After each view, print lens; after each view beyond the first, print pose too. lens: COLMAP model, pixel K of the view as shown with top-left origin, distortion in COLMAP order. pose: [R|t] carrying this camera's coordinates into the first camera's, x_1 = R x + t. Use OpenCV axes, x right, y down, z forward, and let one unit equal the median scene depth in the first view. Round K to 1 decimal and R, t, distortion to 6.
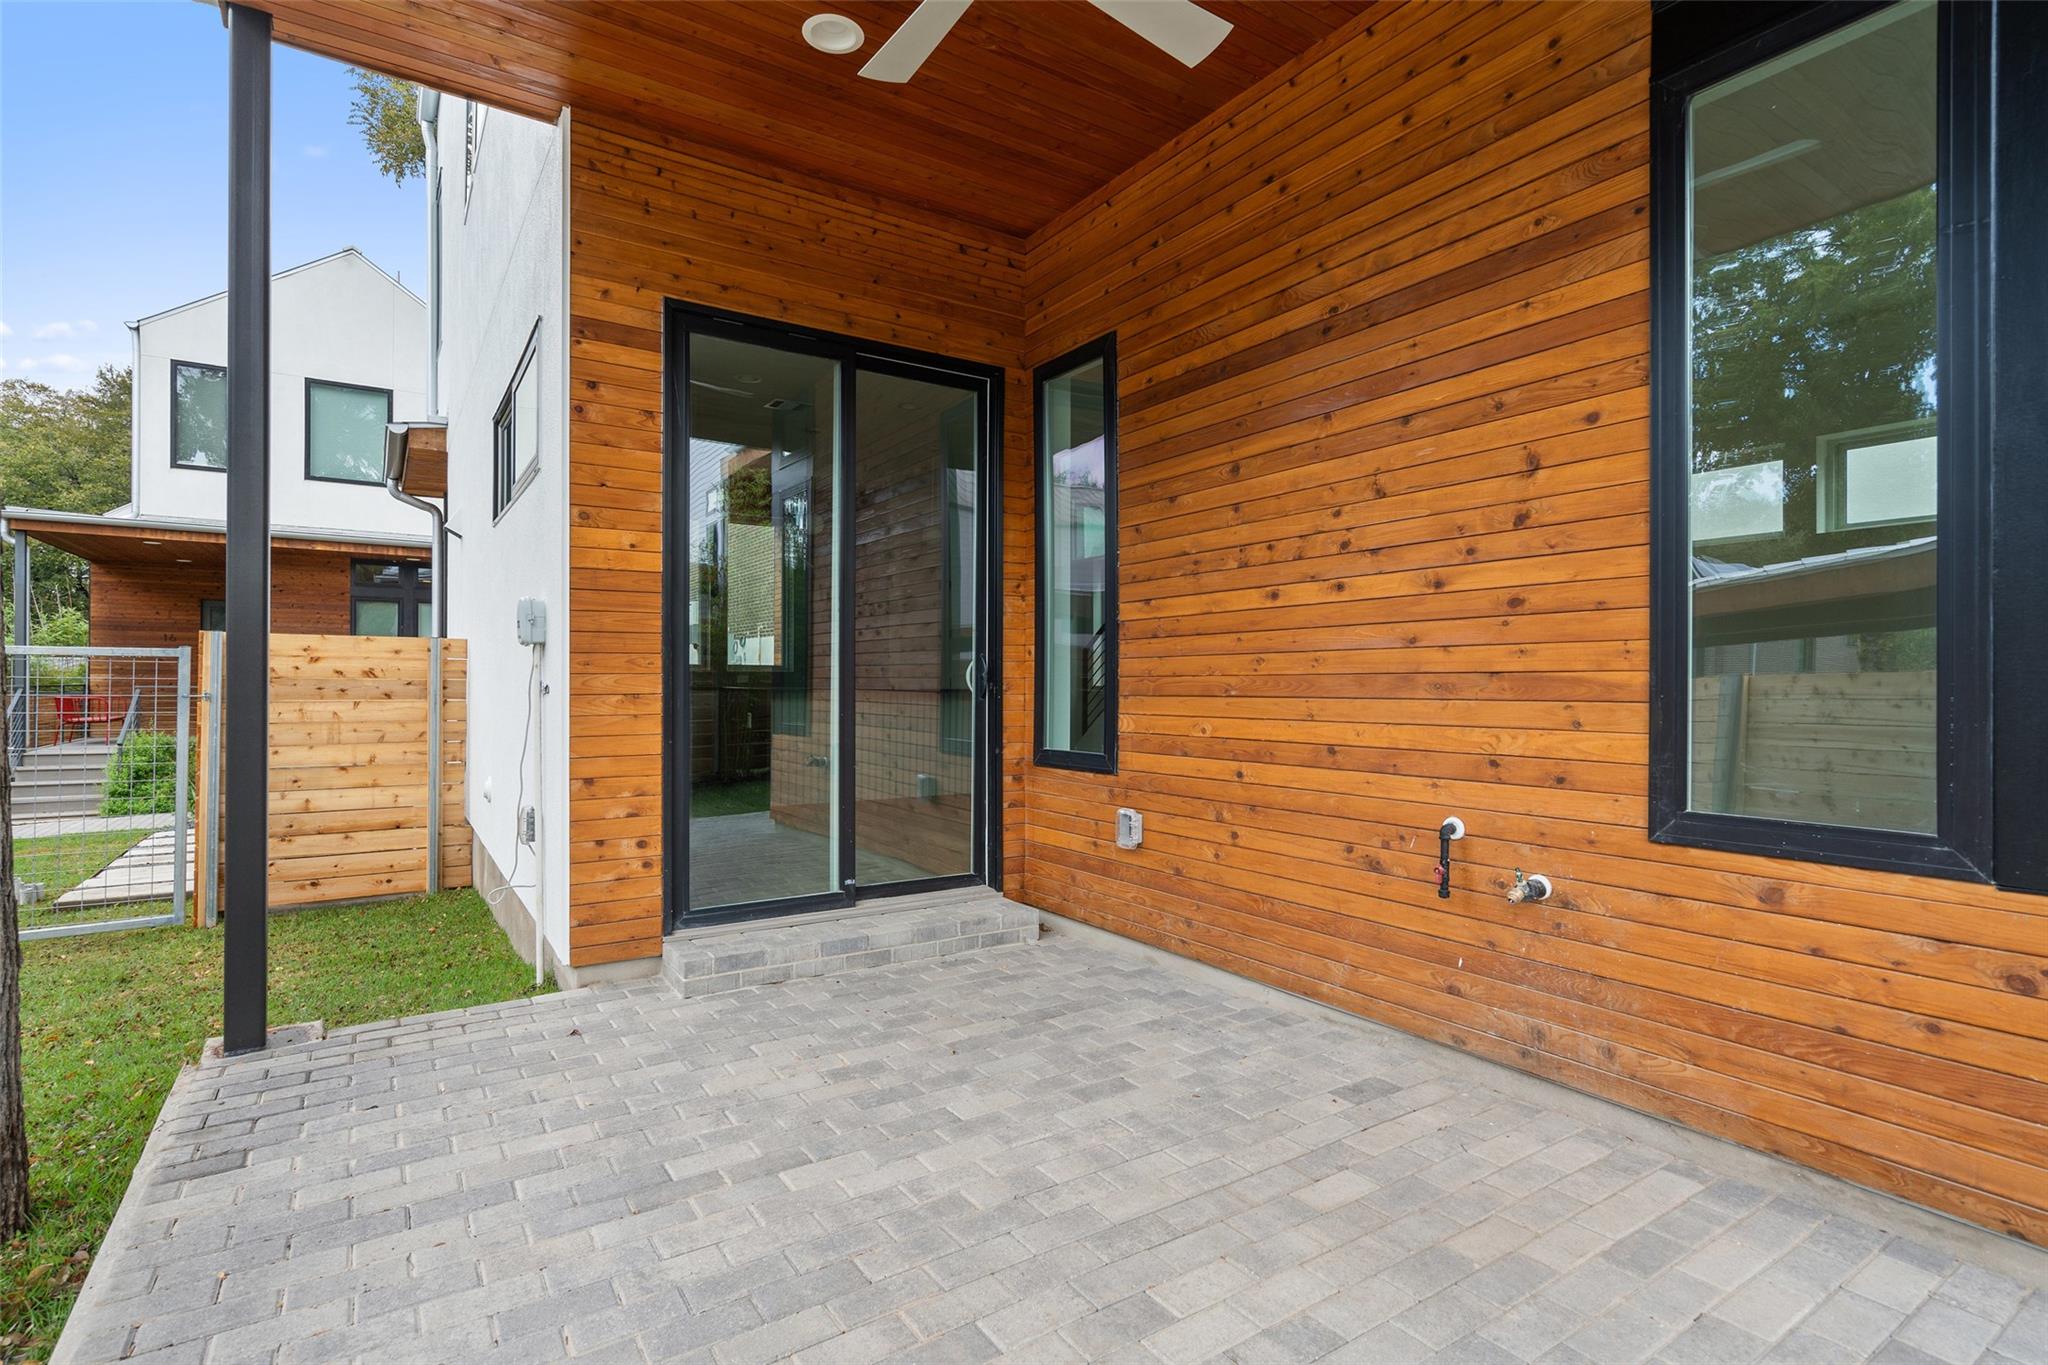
lens RADIAL K [[991.7, 0, 1029.4], [0, 991.7, 679.8], [0, 0, 1]] dist [-0.001355, 0.001080]
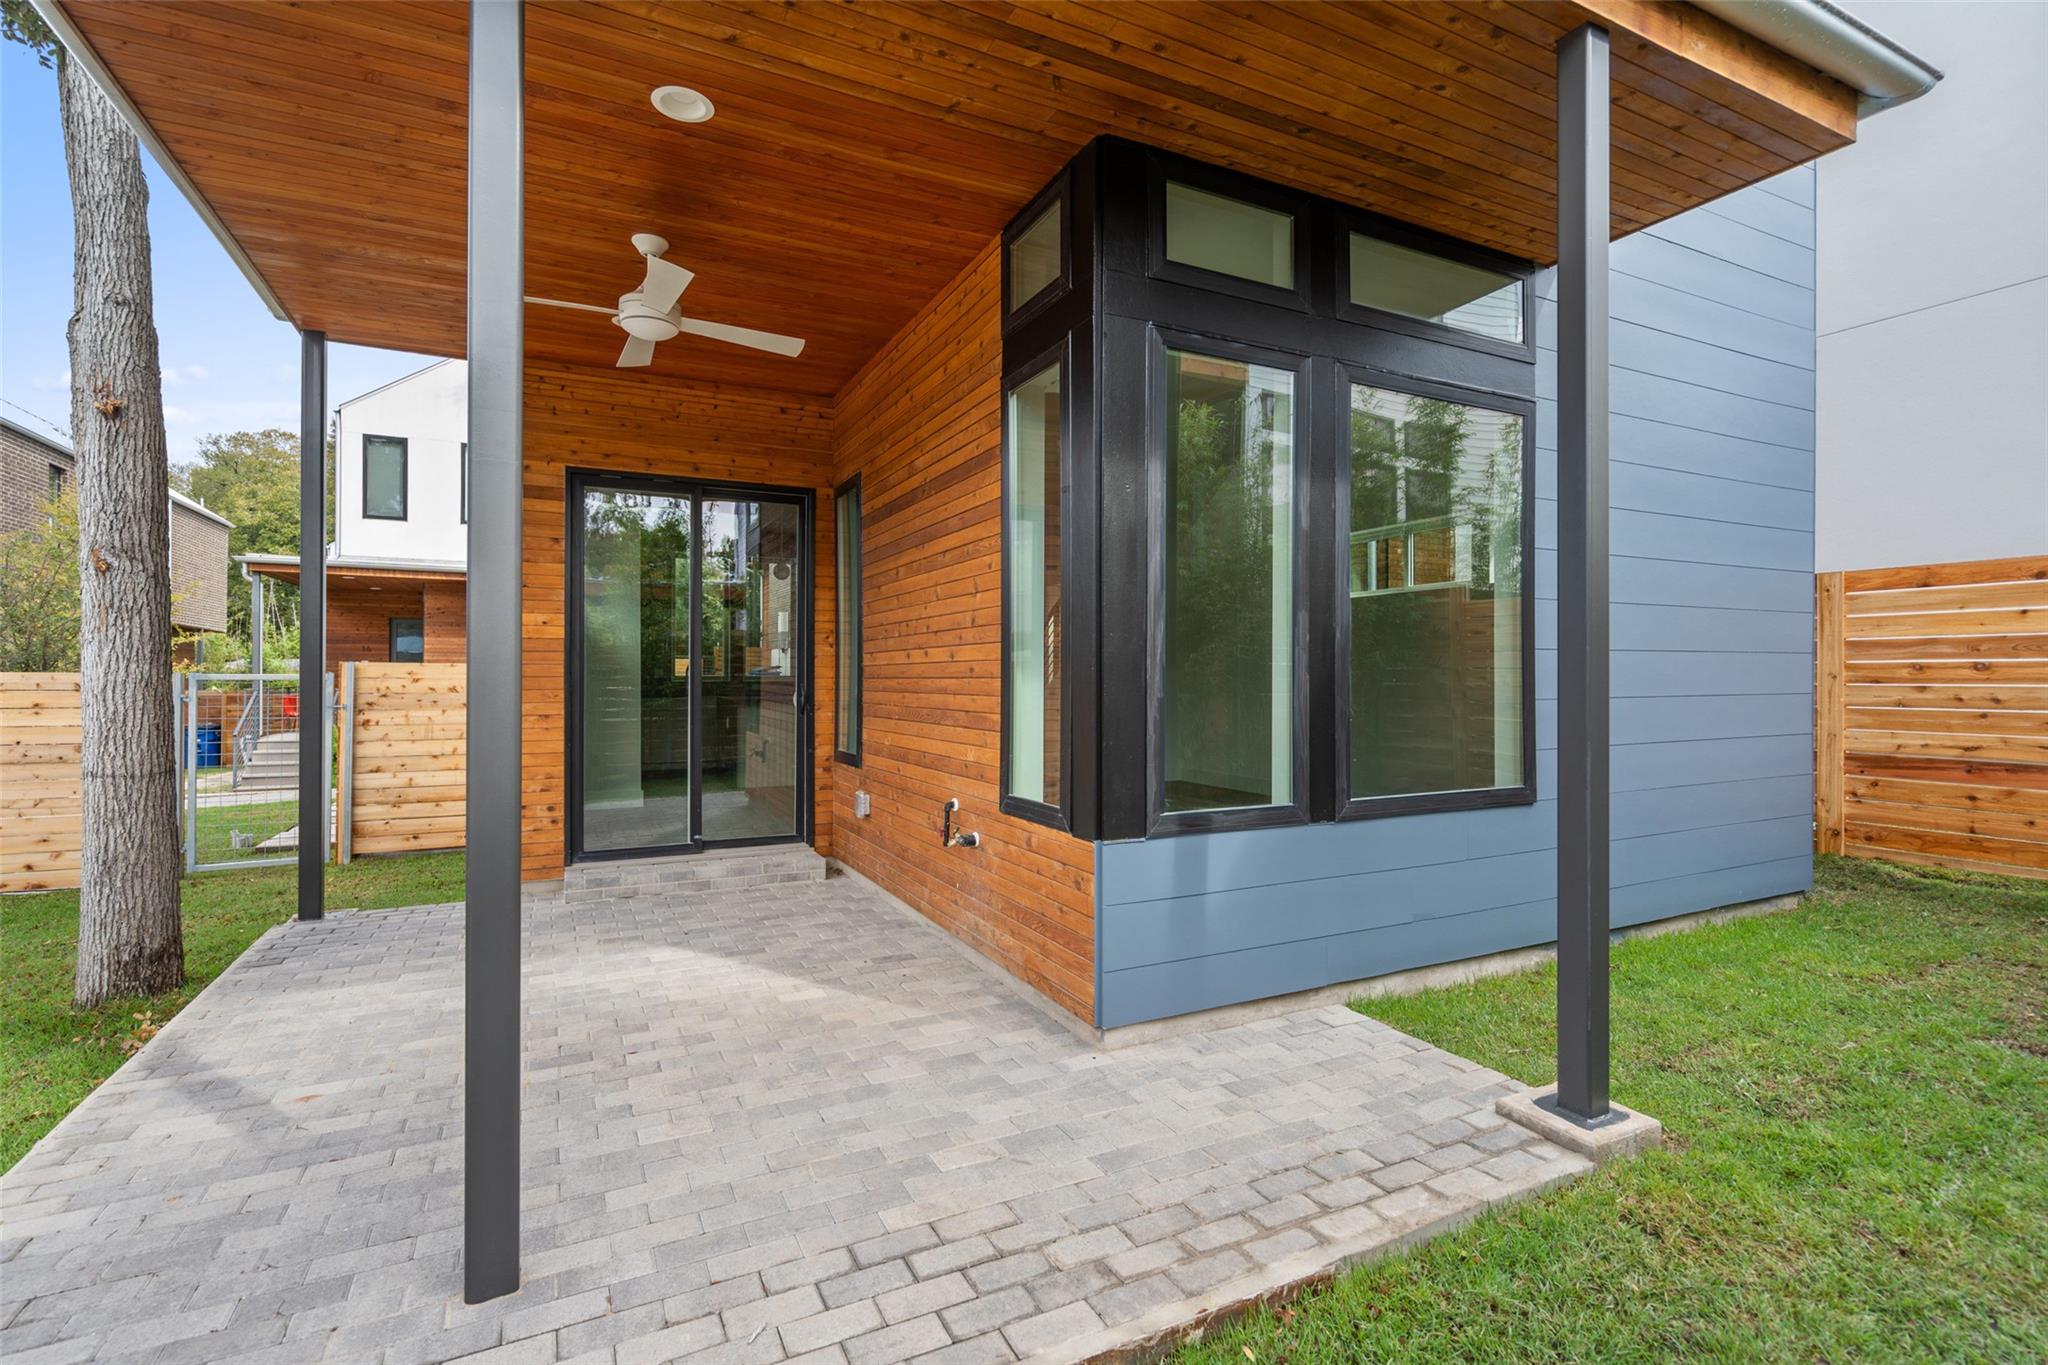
lens RADIAL K [[931.7, 0, 1015.8], [0, 931.7, 671.1], [0, 0, 1]] dist [-0.000727, 0.000988]
pose [[0.992181, -0.001598, -0.124796, 0.531826], [0.001256, 0.999995, -0.002820, -0.050427], [0.124800, 0.002642, 0.992178, -0.392957]]
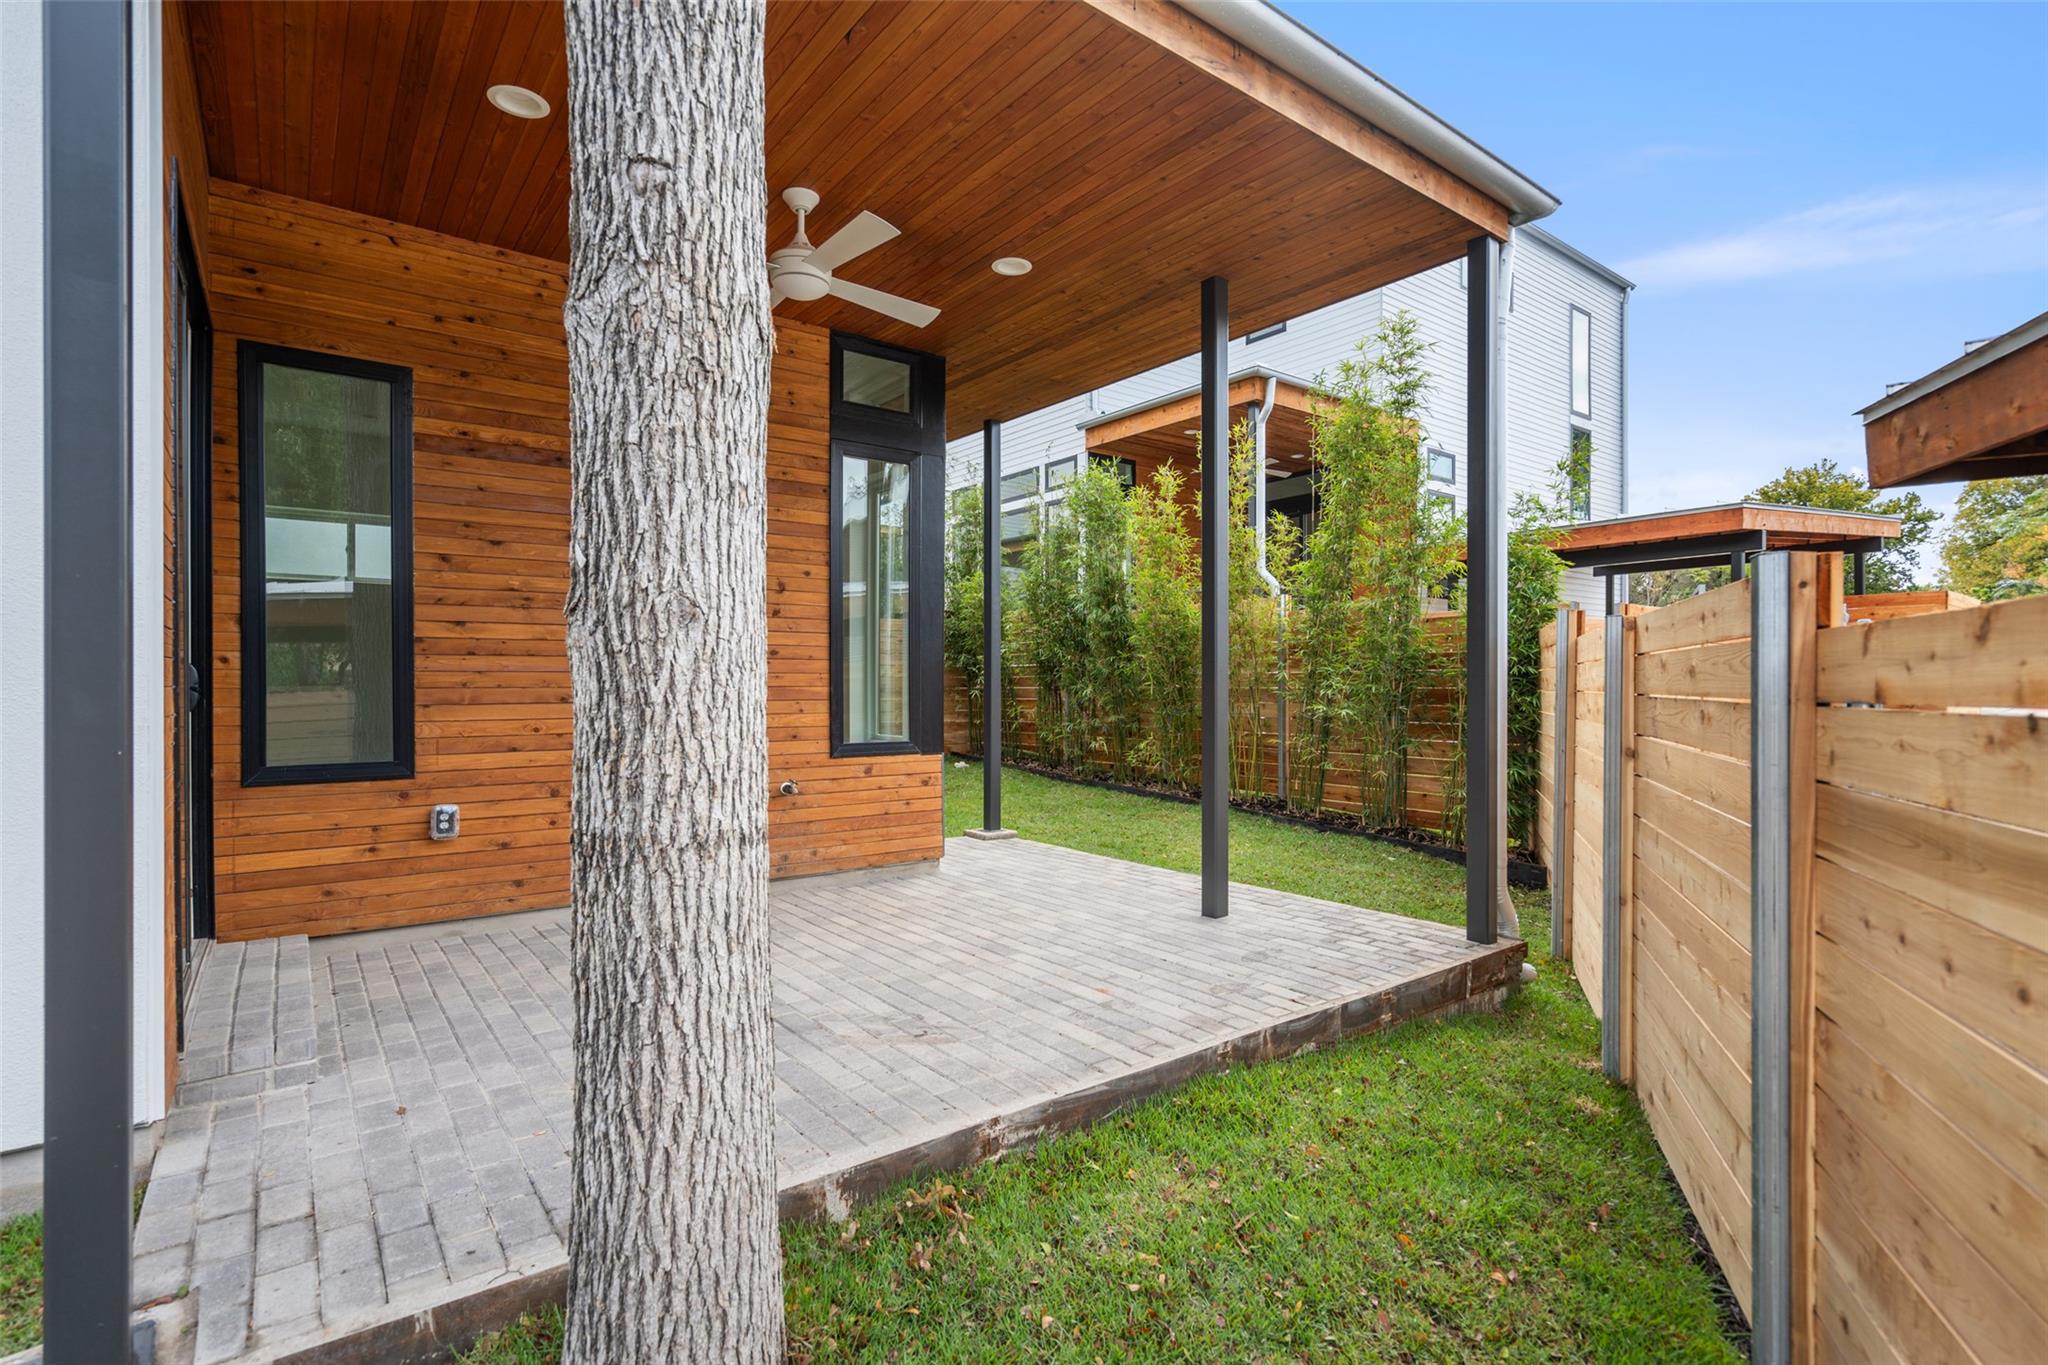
lens RADIAL K [[991.7, 0, 1024.3], [0, 991.7, 689.0], [0, 0, 1]] dist [-0.001355, 0.001080]
pose [[-0.068279, -0.005158, 0.997653, -1.104759], [-0.004020, 0.999980, 0.004895, -0.010426], [-0.997658, -0.003676, -0.068299, 0.429986]]
